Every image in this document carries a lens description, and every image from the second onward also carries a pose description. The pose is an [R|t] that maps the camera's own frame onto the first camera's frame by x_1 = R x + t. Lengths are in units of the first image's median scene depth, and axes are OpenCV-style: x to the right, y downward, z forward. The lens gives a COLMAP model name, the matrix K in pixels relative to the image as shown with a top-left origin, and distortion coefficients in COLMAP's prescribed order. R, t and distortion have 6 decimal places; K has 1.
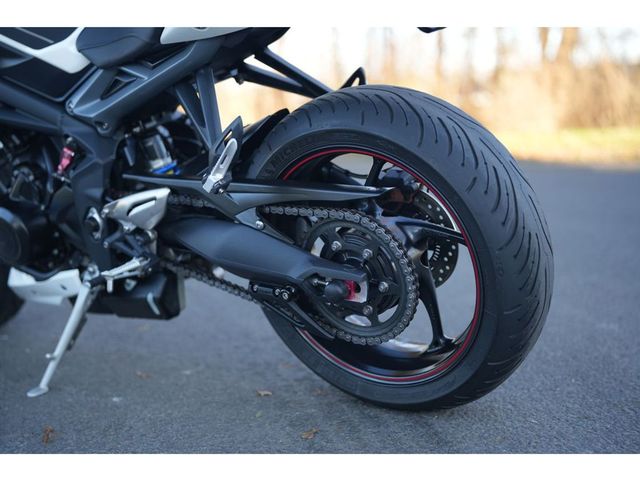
lens RADIAL K [[889.7, 0, 320.6], [0, 889.7, 243.7], [0, 0, 1]] dist [0.046704, 0.000000]
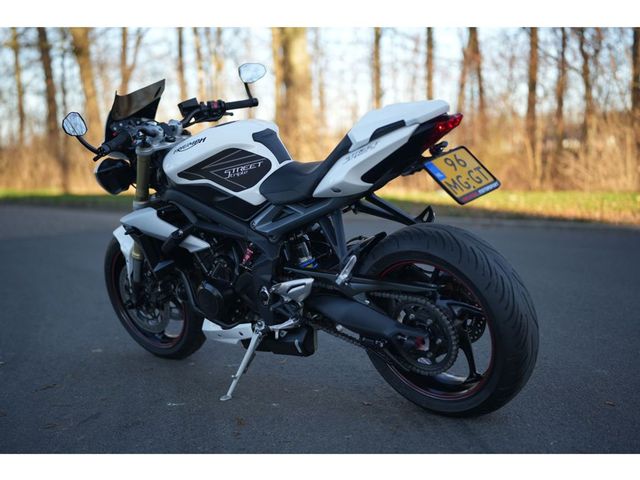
lens RADIAL K [[889.7, 0, 318.7], [0, 889.7, 238.5], [0, 0, 1]] dist [0.046704, 0.000000]
pose [[0.994419, 0.020271, -0.103540, 0.012454], [-0.025323, 0.998540, -0.047706, -0.055375], [0.102421, 0.050062, 0.993481, -0.658743]]
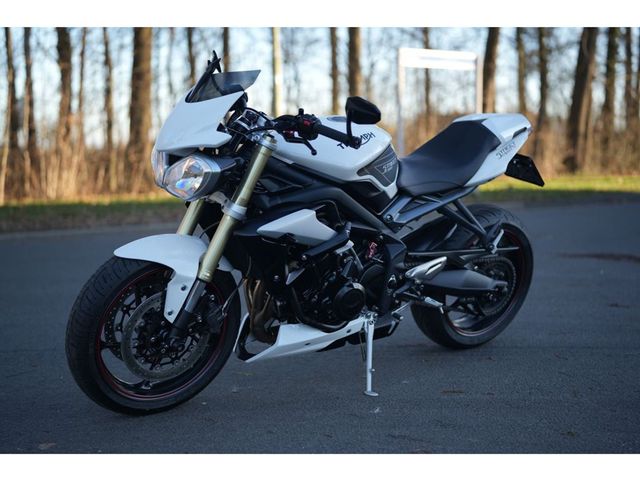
lens RADIAL K [[889.7, 0, 313.8], [0, 889.7, 229.7], [0, 0, 1]] dist [0.046704, 0.000000]
pose [[0.312848, -0.058835, 0.947979, -2.067462], [0.136997, 0.990438, 0.016258, -0.187245], [-0.939871, 0.124784, 0.317917, 0.616746]]
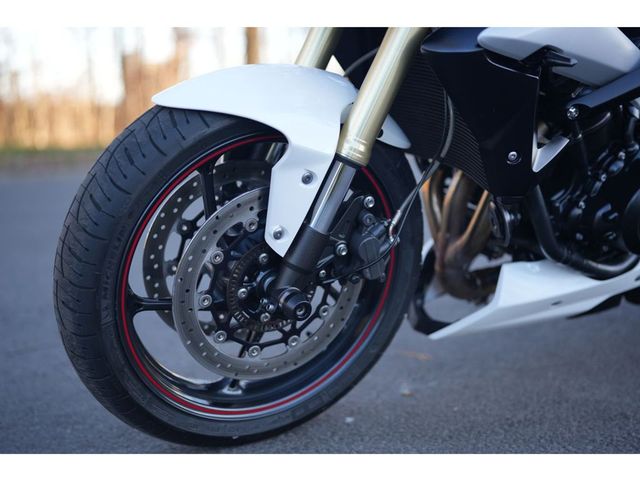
lens RADIAL K [[889.7, 0, 319.5], [0, 889.7, 238.4], [0, 0, 1]] dist [0.046704, 0.000000]
pose [[0.424368, -0.119382, 0.897585, -1.273056], [0.148972, 0.986968, 0.060838, -0.084219], [-0.893151, 0.107897, 0.436622, 1.042396]]
